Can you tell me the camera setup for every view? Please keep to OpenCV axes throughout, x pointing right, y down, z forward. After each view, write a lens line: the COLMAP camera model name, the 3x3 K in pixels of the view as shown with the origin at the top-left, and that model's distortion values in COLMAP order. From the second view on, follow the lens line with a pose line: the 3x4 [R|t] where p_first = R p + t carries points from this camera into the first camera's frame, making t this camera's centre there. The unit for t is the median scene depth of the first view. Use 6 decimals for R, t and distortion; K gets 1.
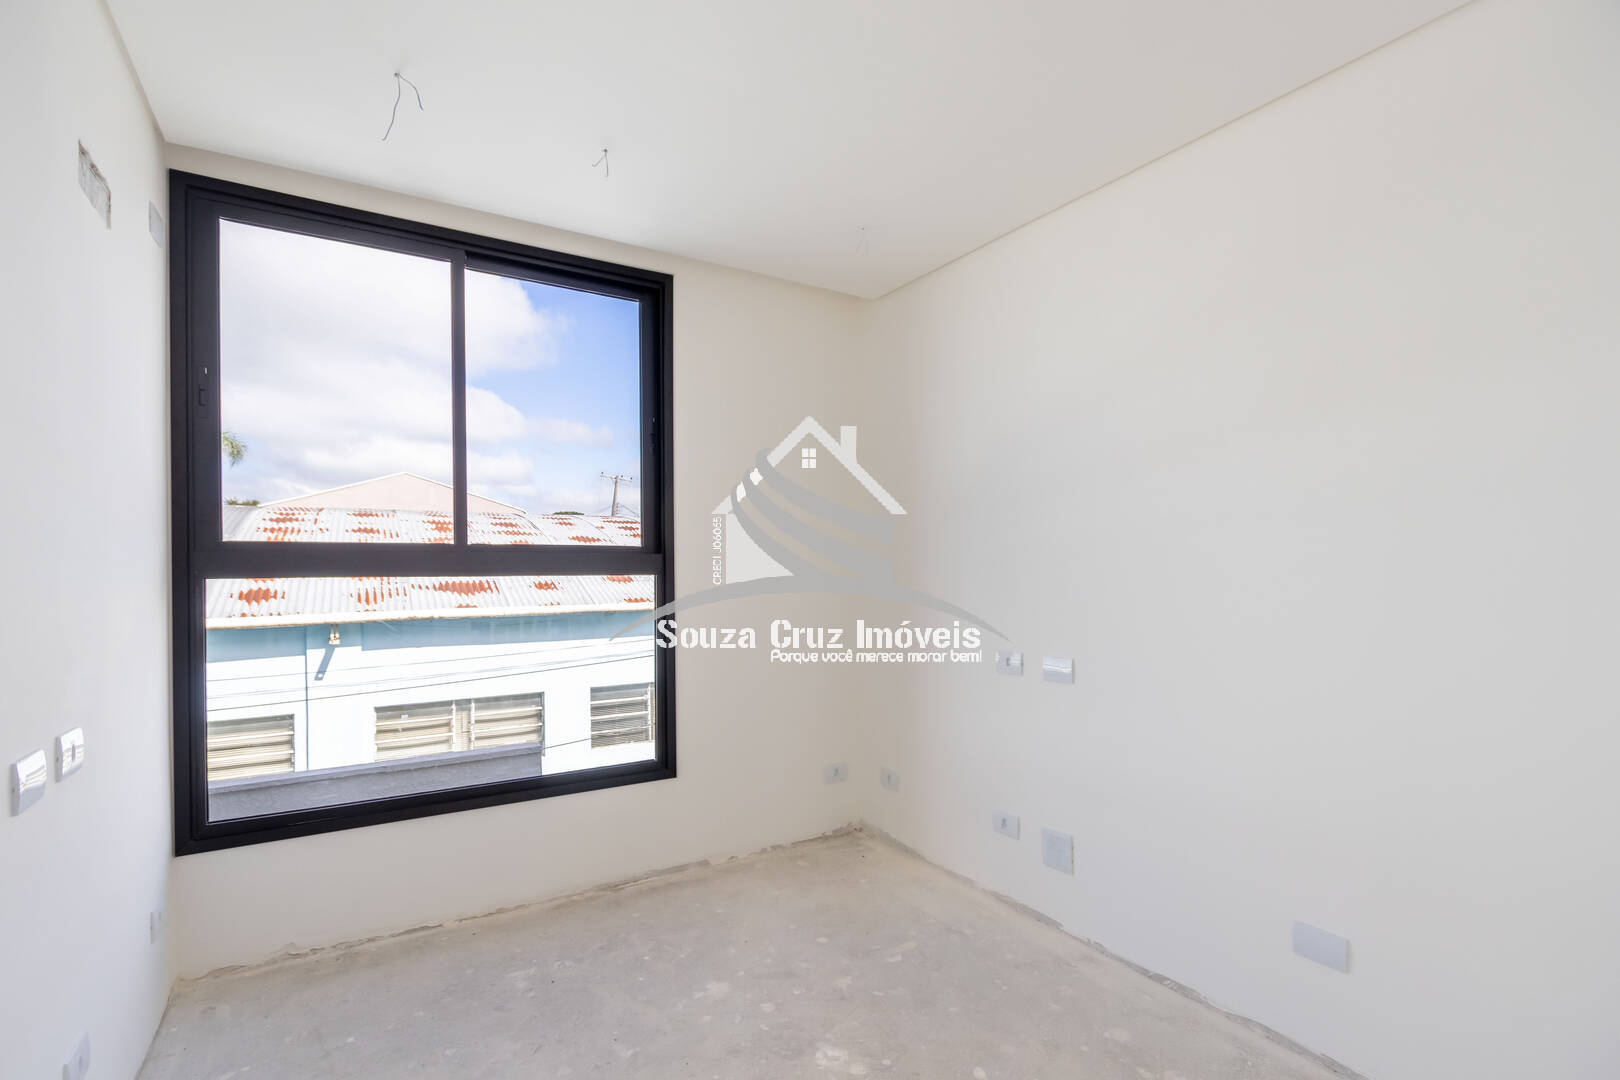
lens RADIAL K [[760.1, 0, 816.9], [0, 760.1, 567.3], [0, 0, 1]] dist [-0.010911, -0.000447]
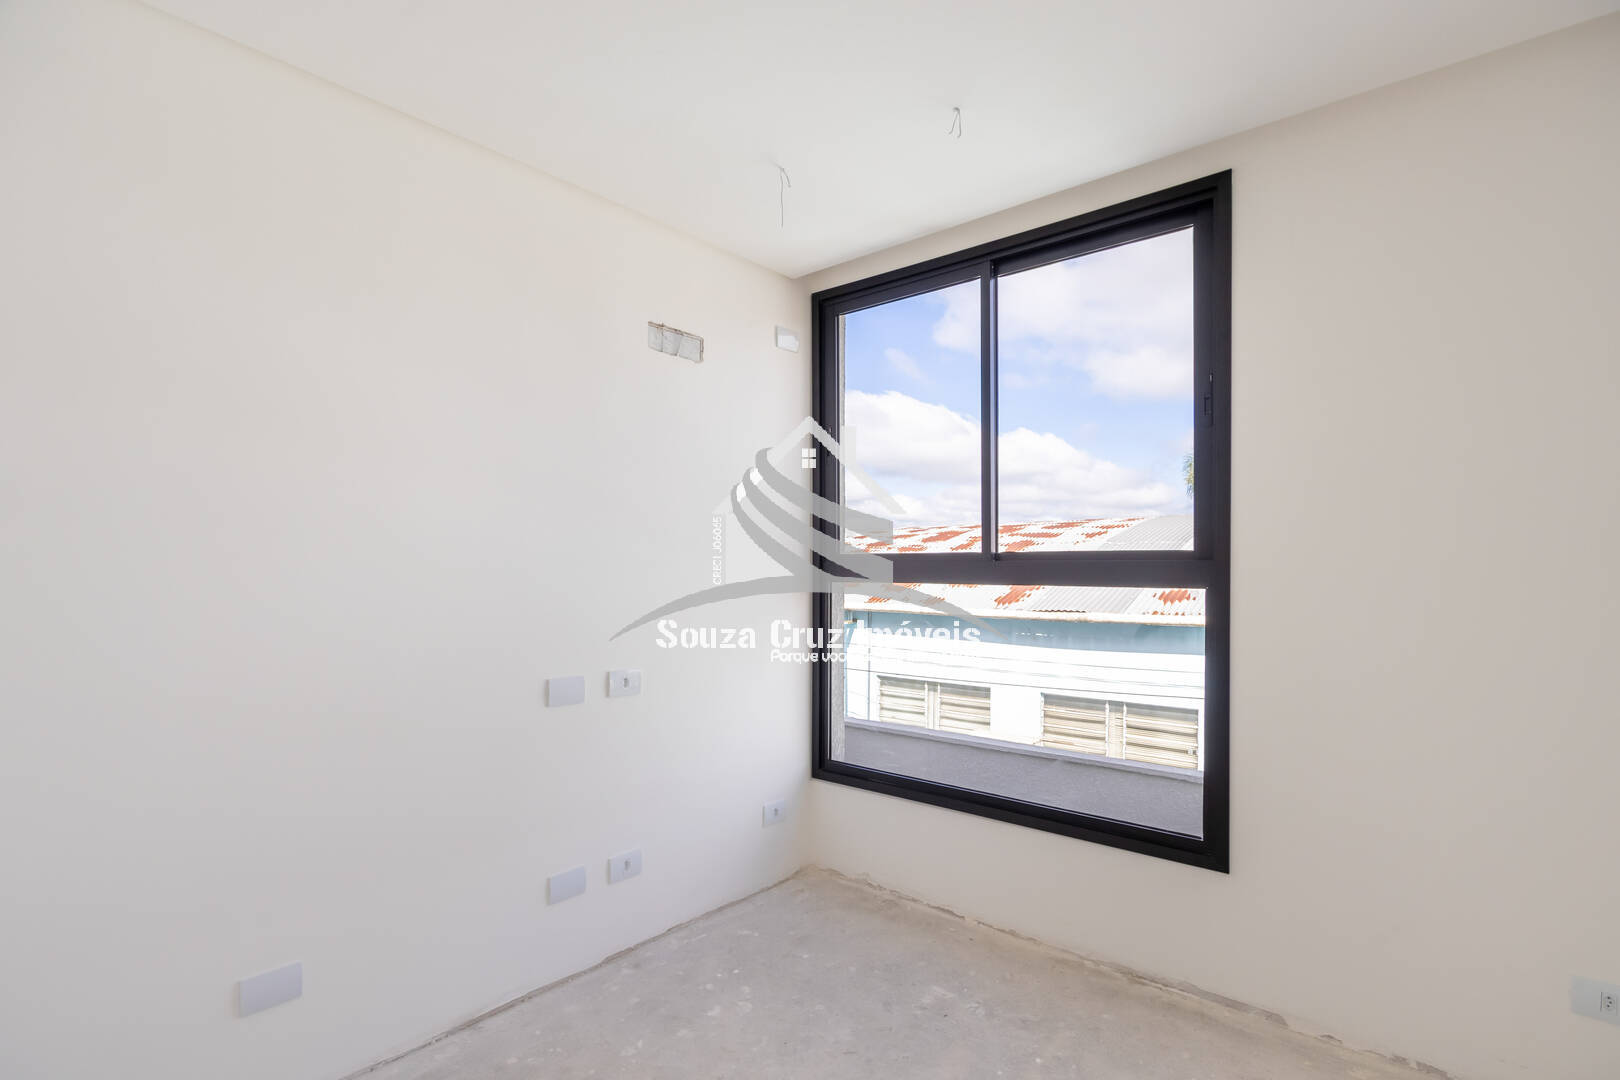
lens RADIAL K [[760.1, 0, 816.9], [0, 760.1, 567.3], [0, 0, 1]] dist [-0.010911, -0.000447]
pose [[0.297749, 0.002564, -0.954641, 0.393256], [-0.004284, 0.999990, 0.001349, -0.010352], [0.954634, 0.003688, 0.297757, 0.438673]]
